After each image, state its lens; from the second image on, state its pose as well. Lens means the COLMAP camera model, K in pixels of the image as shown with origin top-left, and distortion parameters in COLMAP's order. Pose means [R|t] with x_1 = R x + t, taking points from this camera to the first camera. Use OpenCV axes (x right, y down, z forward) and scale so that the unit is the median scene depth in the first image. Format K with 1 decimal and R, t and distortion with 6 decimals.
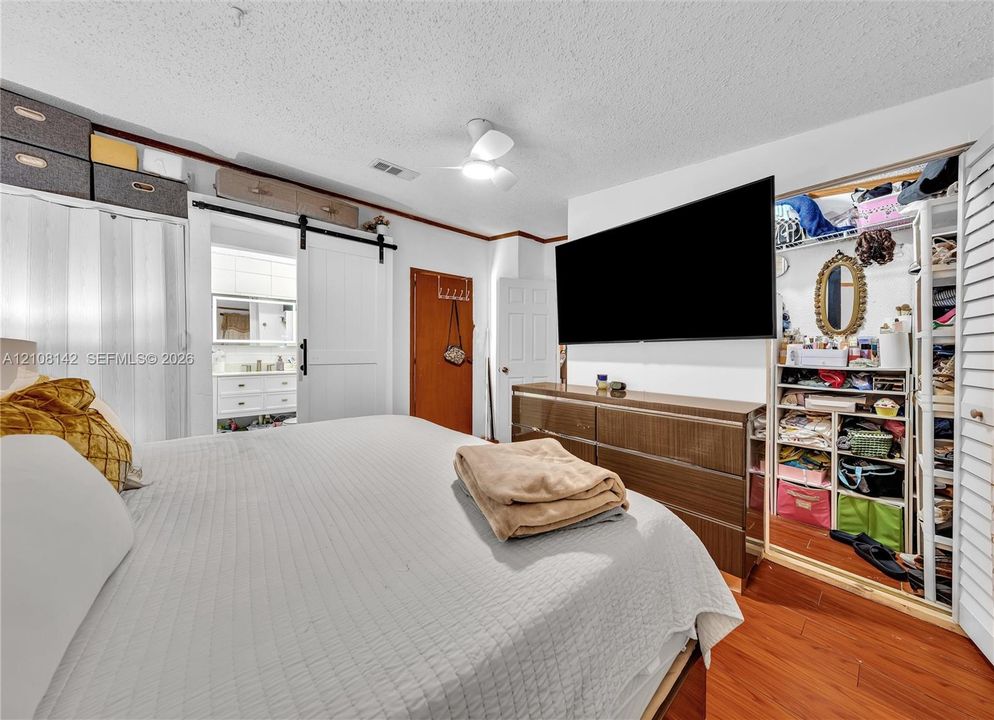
lens RADIAL K [[338.5, 0, 501.4], [0, 338.5, 357.8], [0, 0, 1]] dist [0.000603, 0.000048]
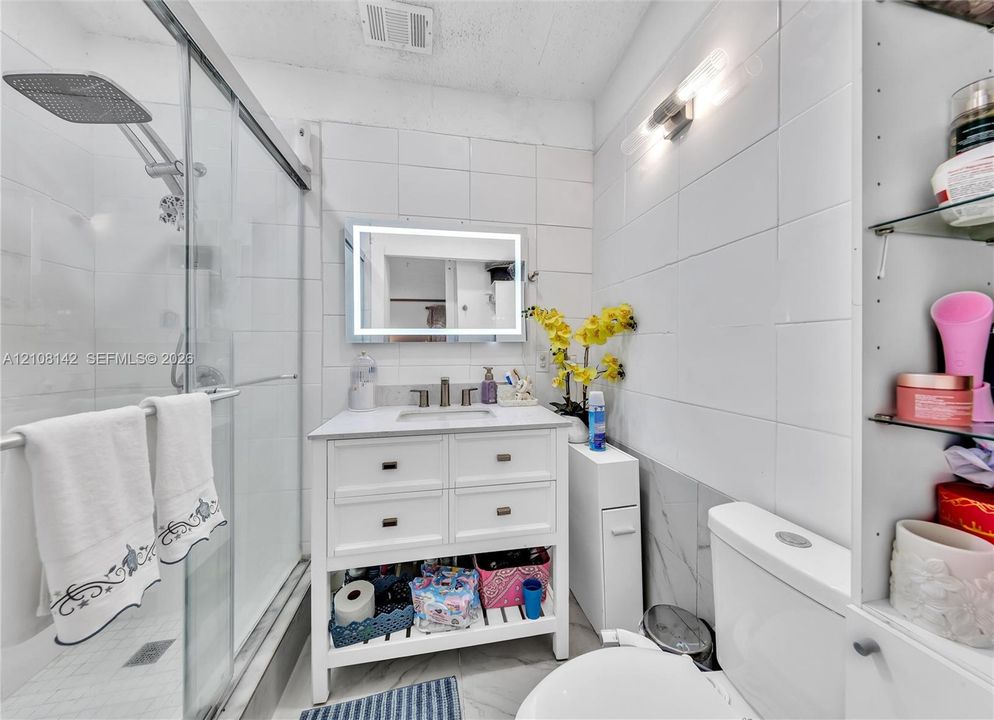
lens RADIAL K [[338.5, 0, 501.4], [0, 338.5, 357.8], [0, 0, 1]] dist [0.000603, 0.000048]
pose [[0.862934, 0.002533, -0.505311, -0.444699], [0.000100, 0.999987, 0.005182, -0.018604], [0.505317, -0.004522, 0.862922, 0.670535]]
